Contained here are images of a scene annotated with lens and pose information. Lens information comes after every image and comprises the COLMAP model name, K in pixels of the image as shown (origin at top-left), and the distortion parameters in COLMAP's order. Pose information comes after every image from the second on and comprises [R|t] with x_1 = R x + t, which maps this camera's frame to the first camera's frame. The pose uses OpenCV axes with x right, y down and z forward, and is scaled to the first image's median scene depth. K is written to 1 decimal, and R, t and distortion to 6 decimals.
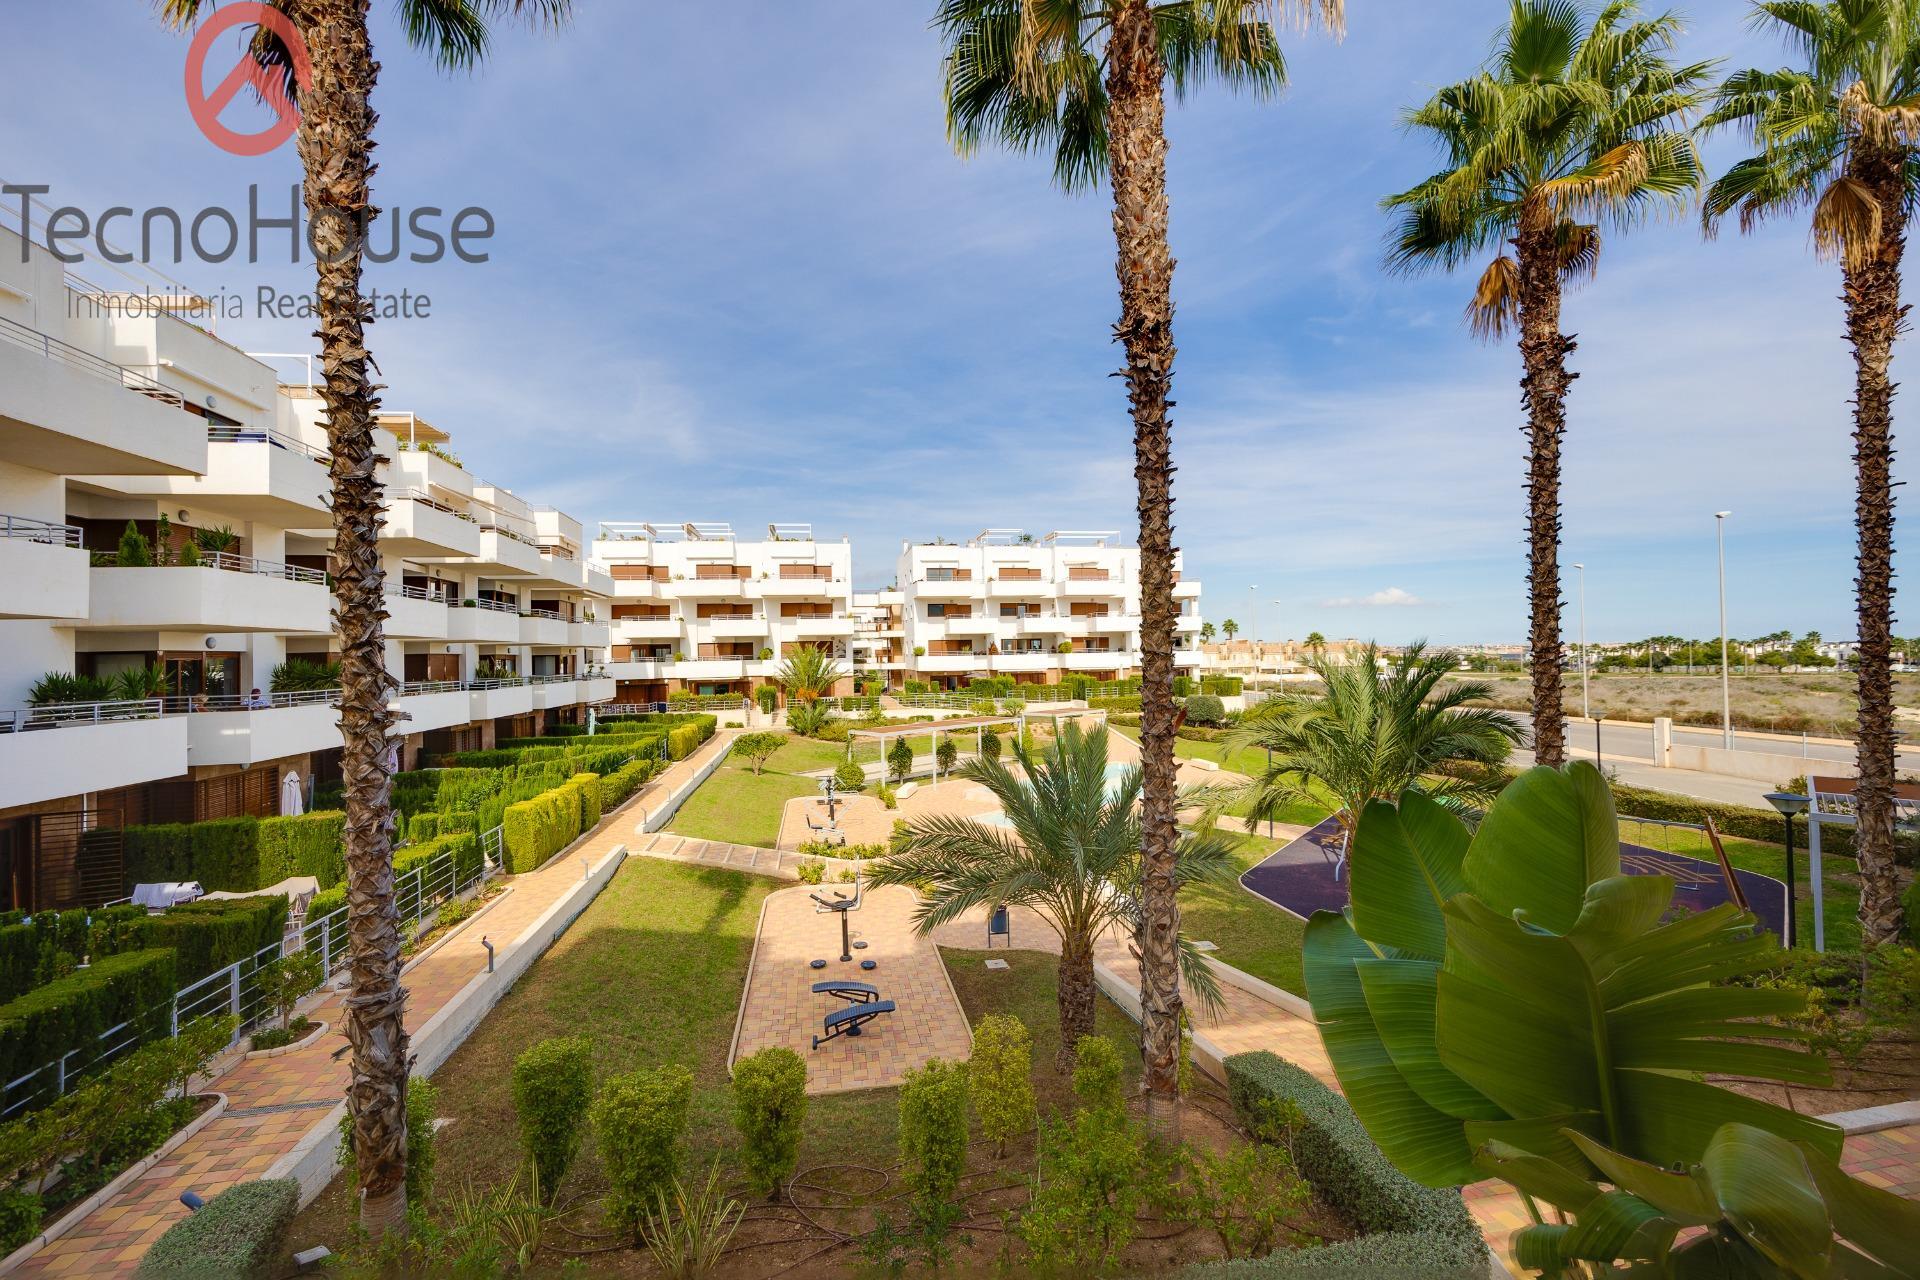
lens RADIAL K [[803.2, 0, 965.2], [0, 803.2, 637.9], [0, 0, 1]] dist [-0.000552, -0.000367]
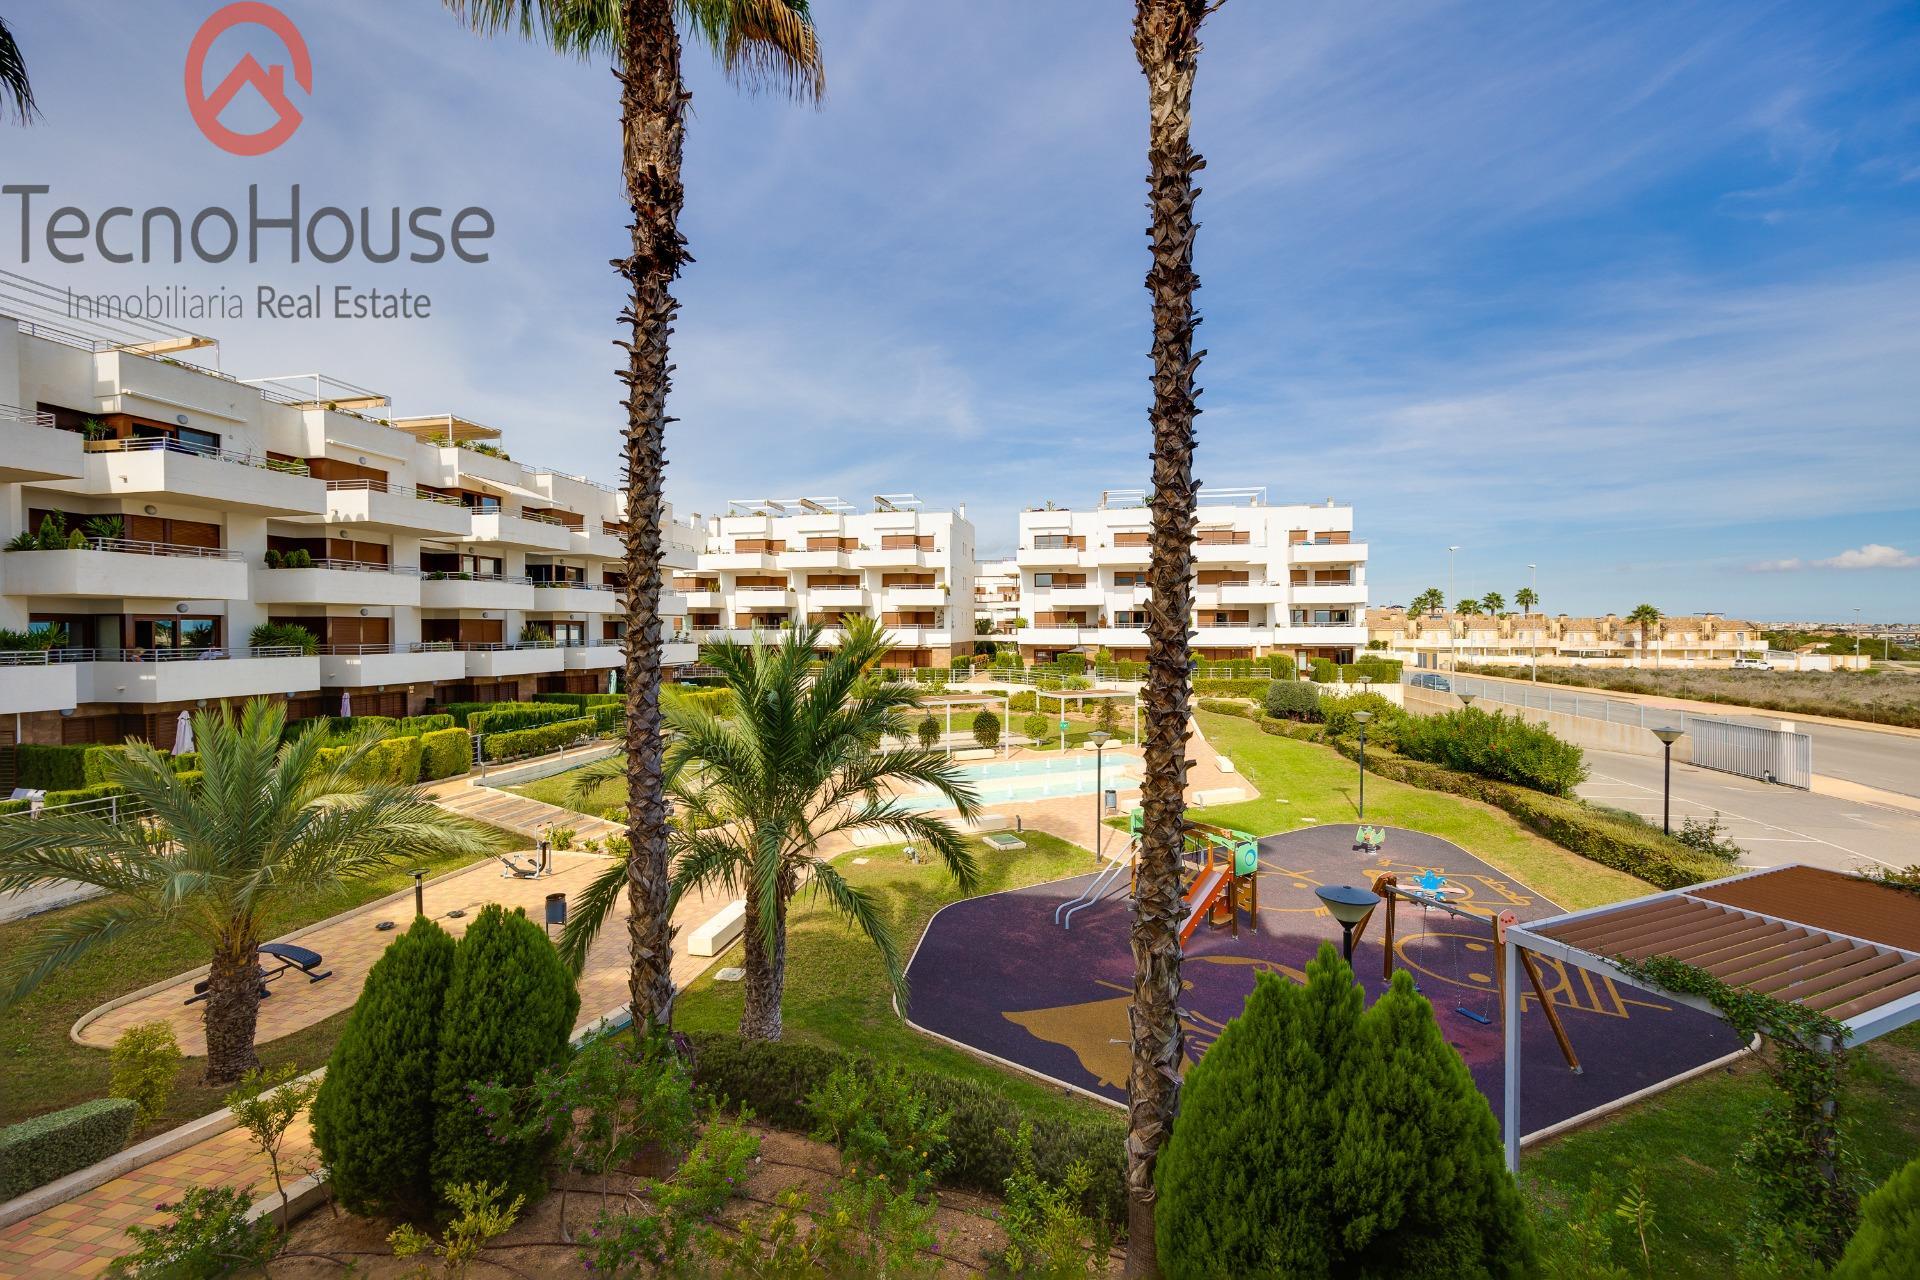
lens RADIAL K [[803.2, 0, 941.9], [0, 803.2, 627.6], [0, 0, 1]] dist [-0.000552, -0.000367]
pose [[0.931558, 0.016114, -0.363237, 0.185282], [-0.007092, 0.999633, 0.026158, -0.001453], [0.363525, -0.021791, 0.931330, 0.068298]]
